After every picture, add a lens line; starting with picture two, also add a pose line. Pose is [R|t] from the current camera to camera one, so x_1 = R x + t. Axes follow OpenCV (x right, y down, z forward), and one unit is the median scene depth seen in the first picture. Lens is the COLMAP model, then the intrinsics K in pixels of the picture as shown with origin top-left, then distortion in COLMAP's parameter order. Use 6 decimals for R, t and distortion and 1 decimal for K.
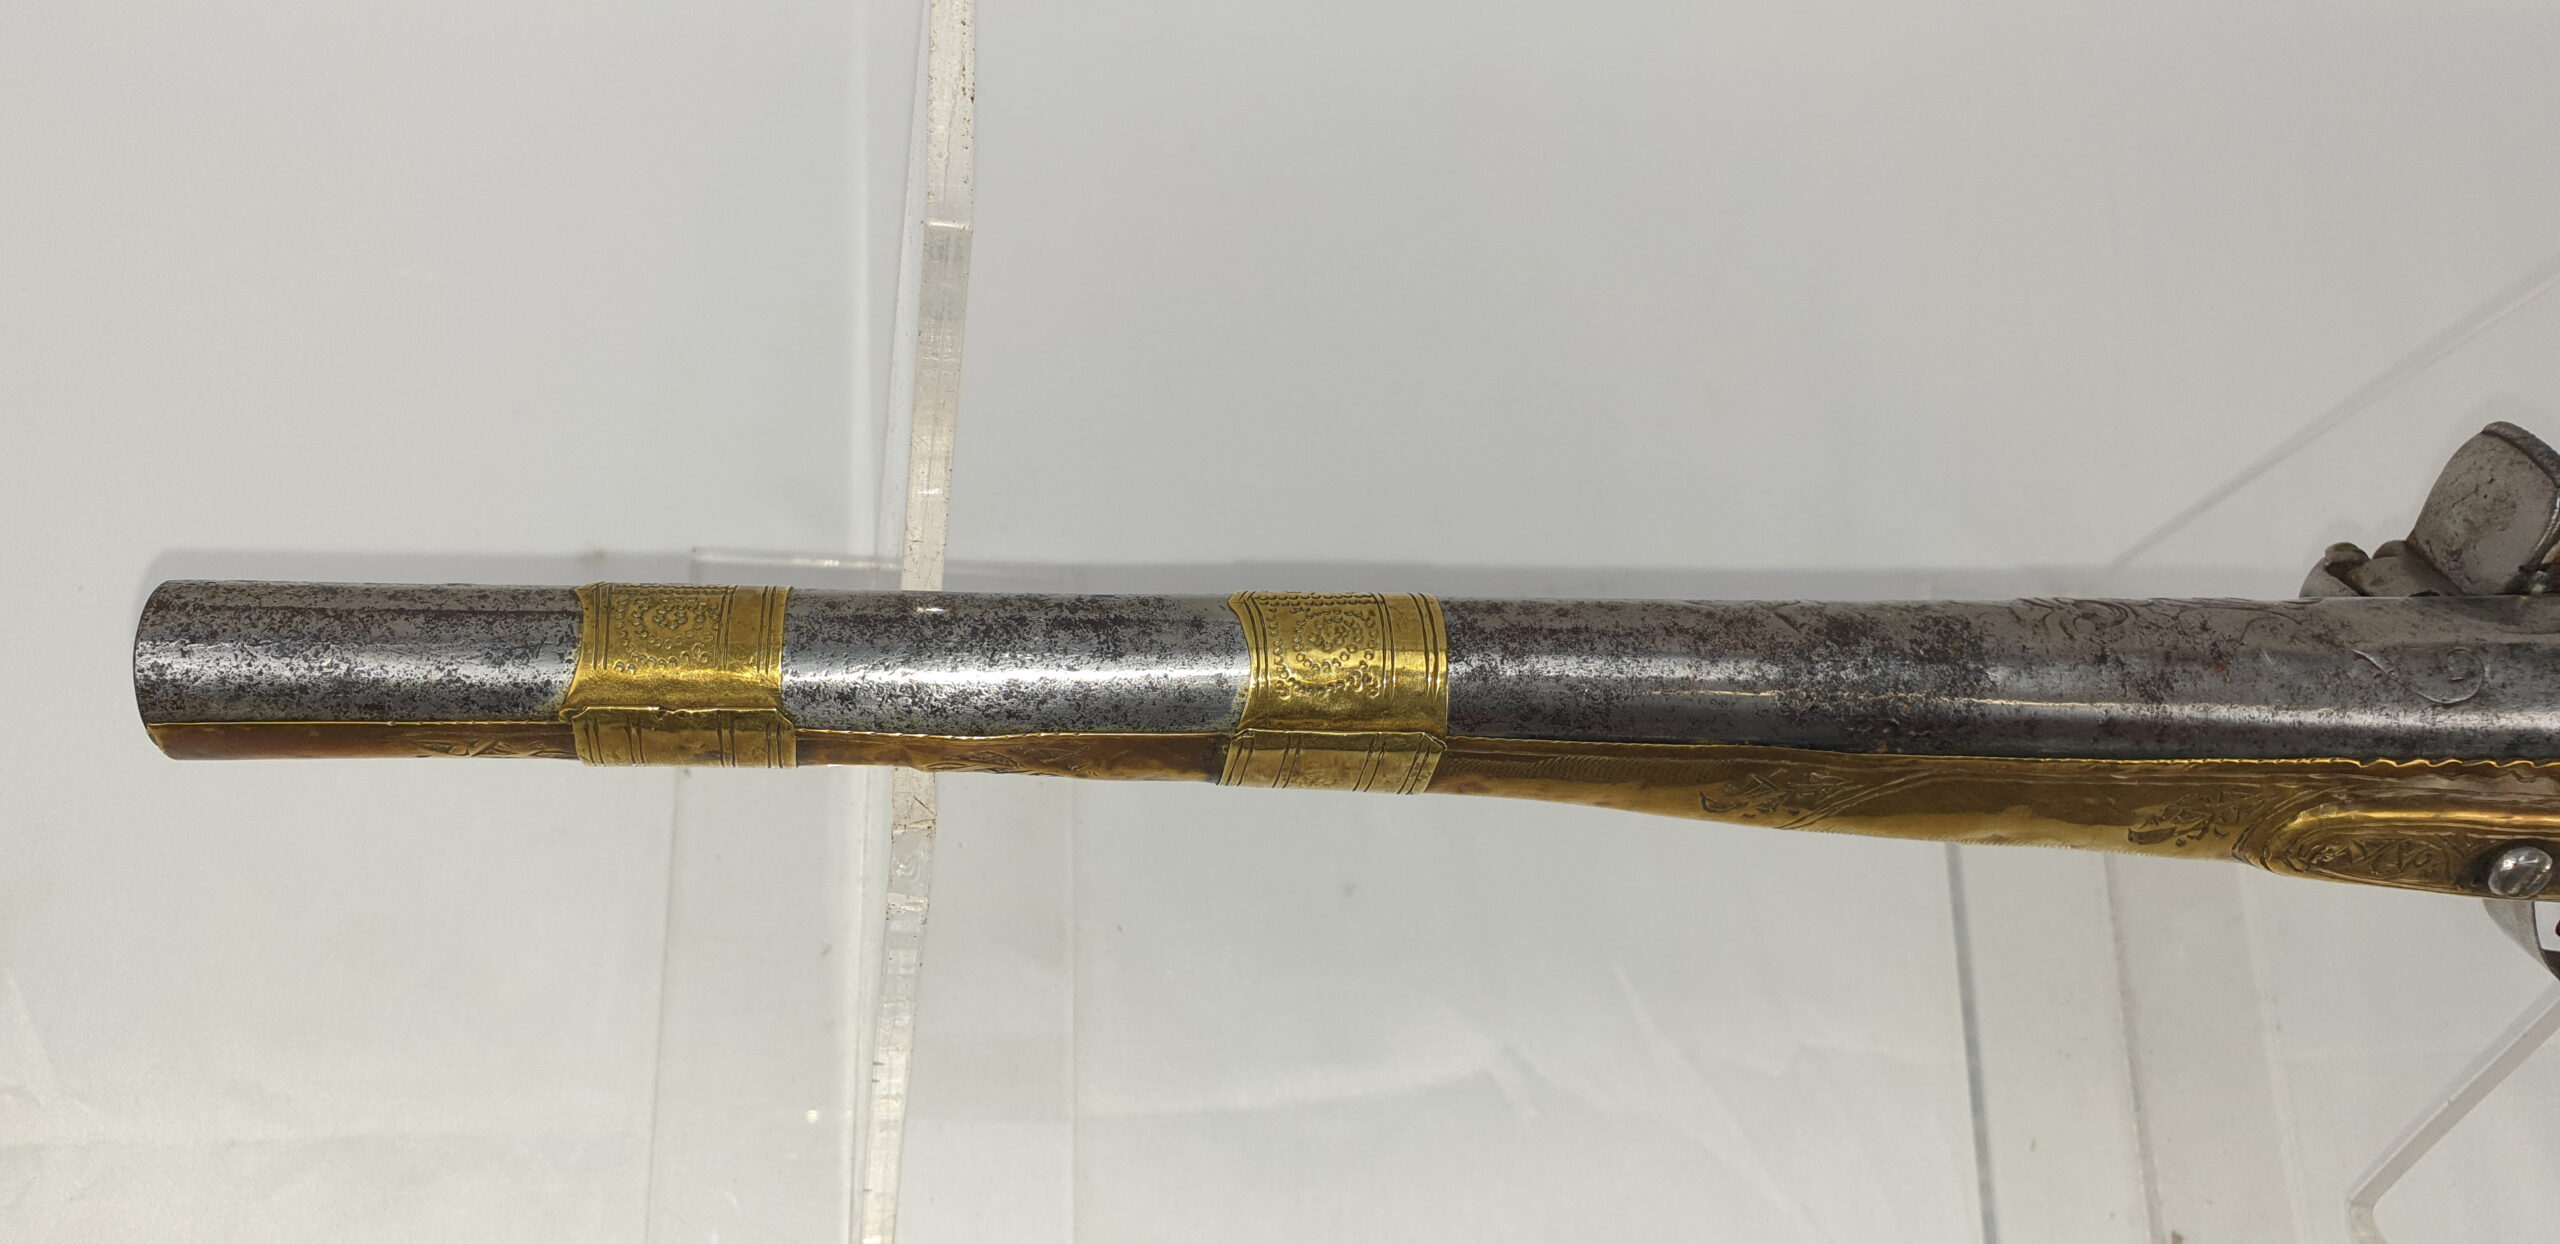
lens RADIAL K [[1929.3, 0, 1272.2], [0, 1929.3, 617.5], [0, 0, 1]] dist [0.021956, -0.008696]
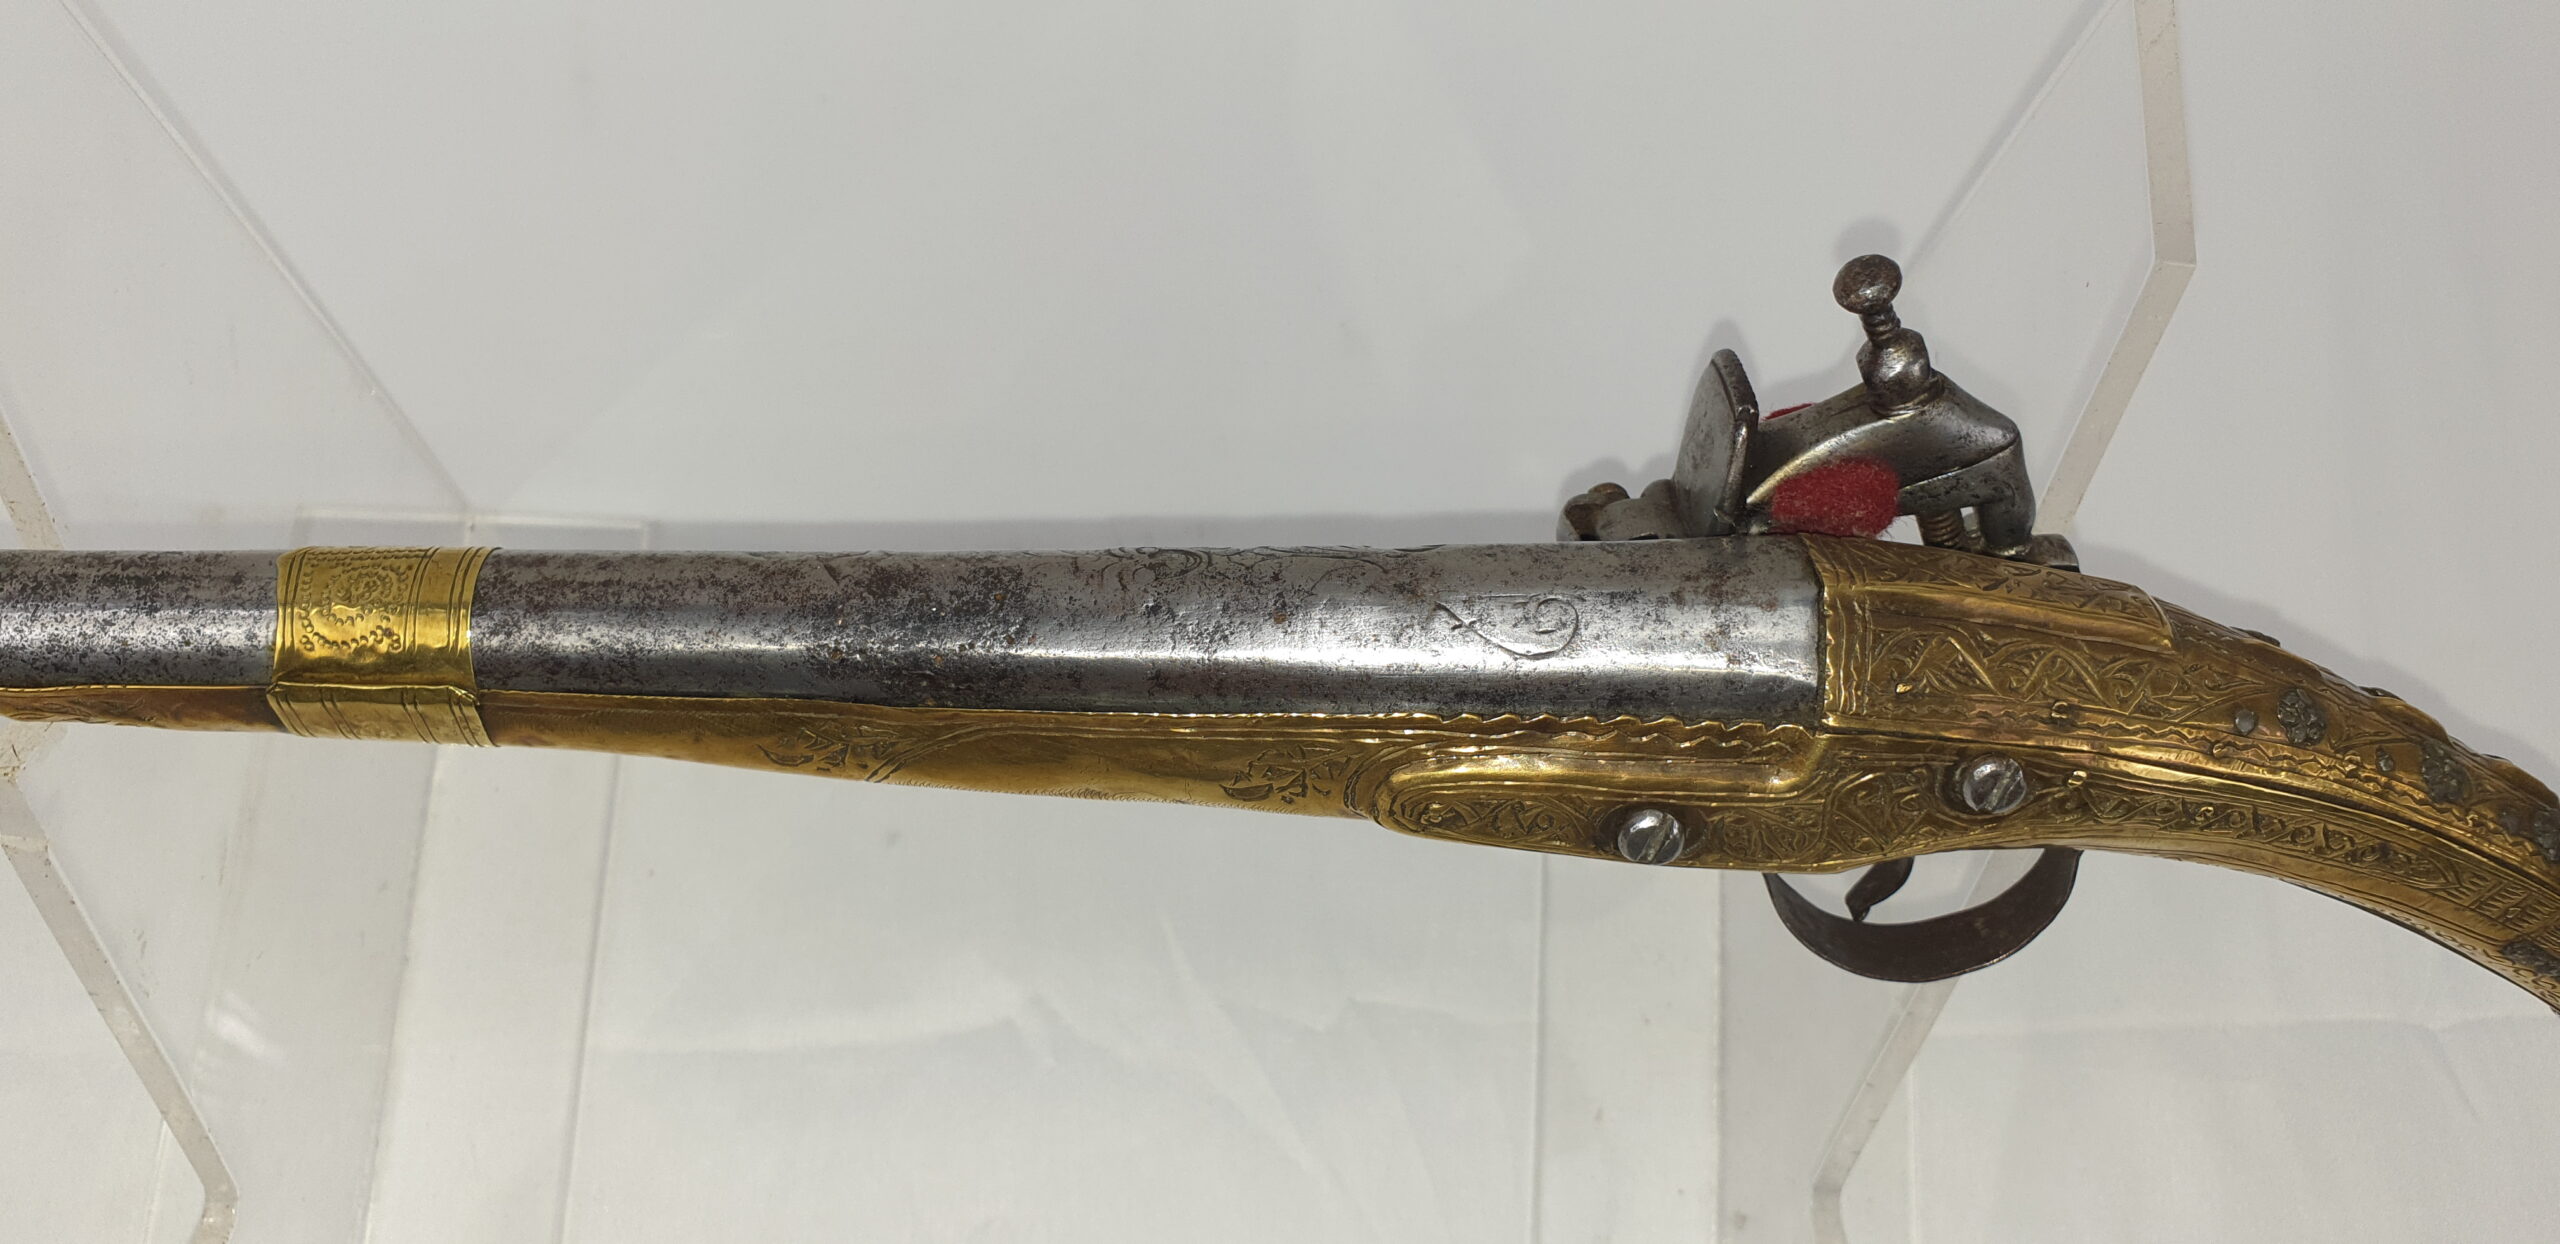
lens RADIAL K [[1929.3, 0, 1268.4], [0, 1929.3, 617.4], [0, 0, 1]] dist [0.021956, -0.008696]
pose [[0.991059, -0.003228, -0.133388, 0.620181], [0.007136, 0.999559, 0.028832, -0.002255], [0.133236, -0.029526, 0.990644, 0.051861]]
